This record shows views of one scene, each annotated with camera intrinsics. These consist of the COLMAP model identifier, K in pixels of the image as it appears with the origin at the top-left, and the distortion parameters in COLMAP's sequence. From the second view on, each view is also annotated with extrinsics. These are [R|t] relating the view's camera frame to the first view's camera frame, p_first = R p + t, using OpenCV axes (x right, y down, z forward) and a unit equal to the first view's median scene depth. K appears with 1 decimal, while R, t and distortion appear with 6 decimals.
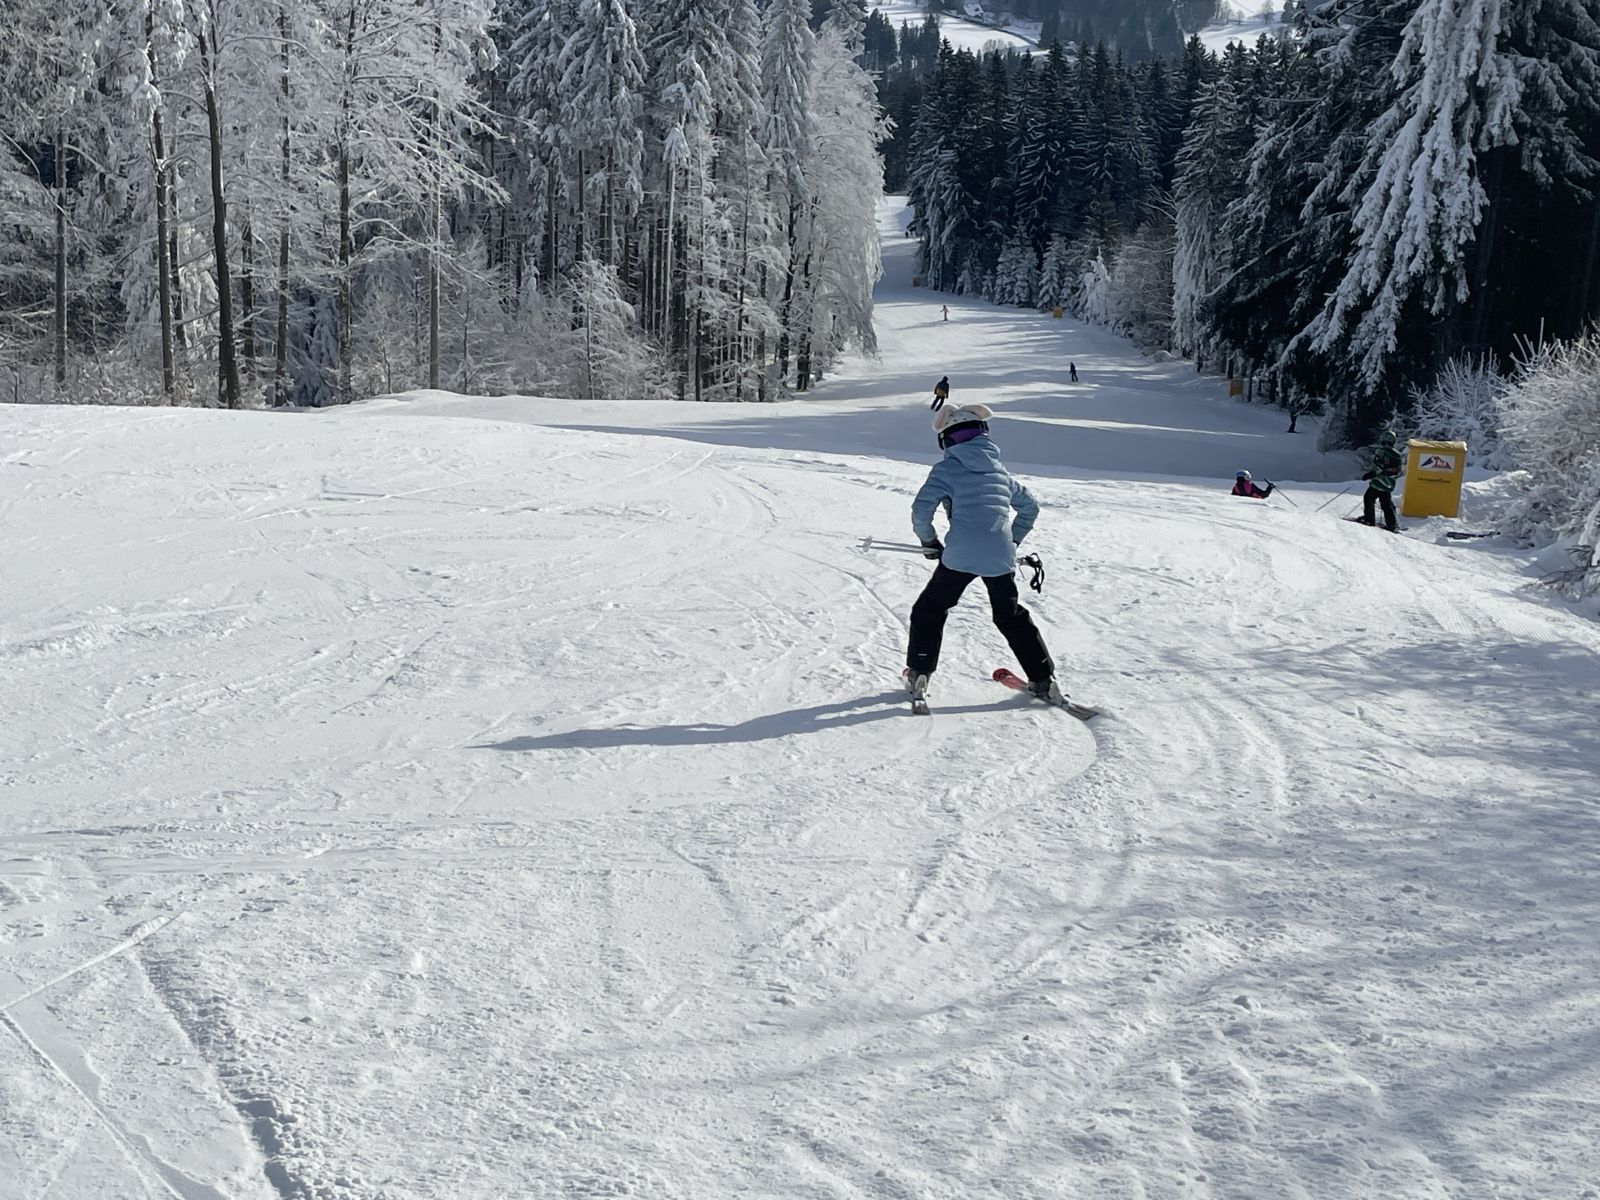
lens RADIAL K [[2299.4, 0, 804.6], [0, 2299.4, 602.5], [0, 0, 1]] dist [0.175830, -0.439709]
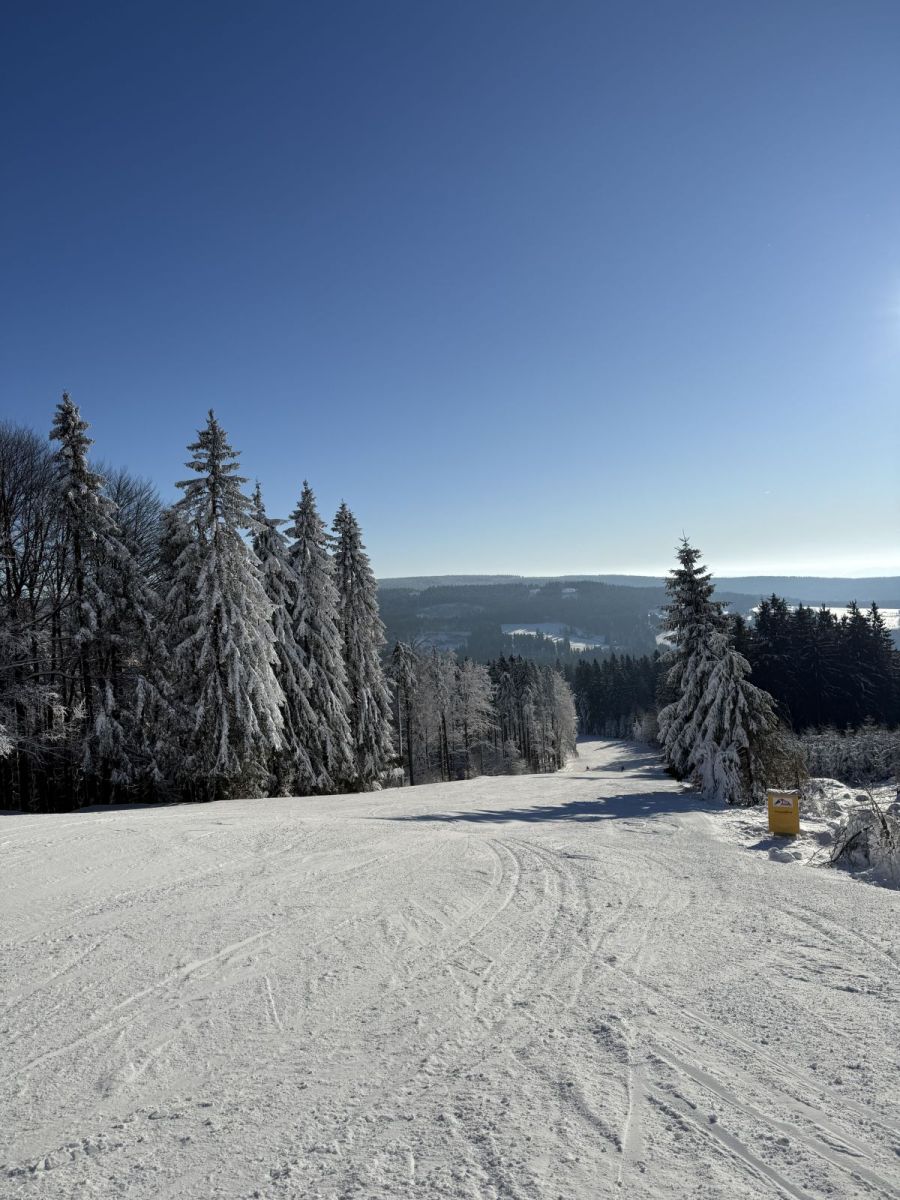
lens RADIAL K [[832.2, 0, 448.4], [0, 832.2, 599.4], [0, 0, 1]] dist [0.001705, 0.000081]
pose [[0.991409, -0.103491, -0.079981, -0.052961], [0.075225, 0.951408, -0.298603, 0.040099], [0.106997, 0.290021, 0.951020, -0.430320]]
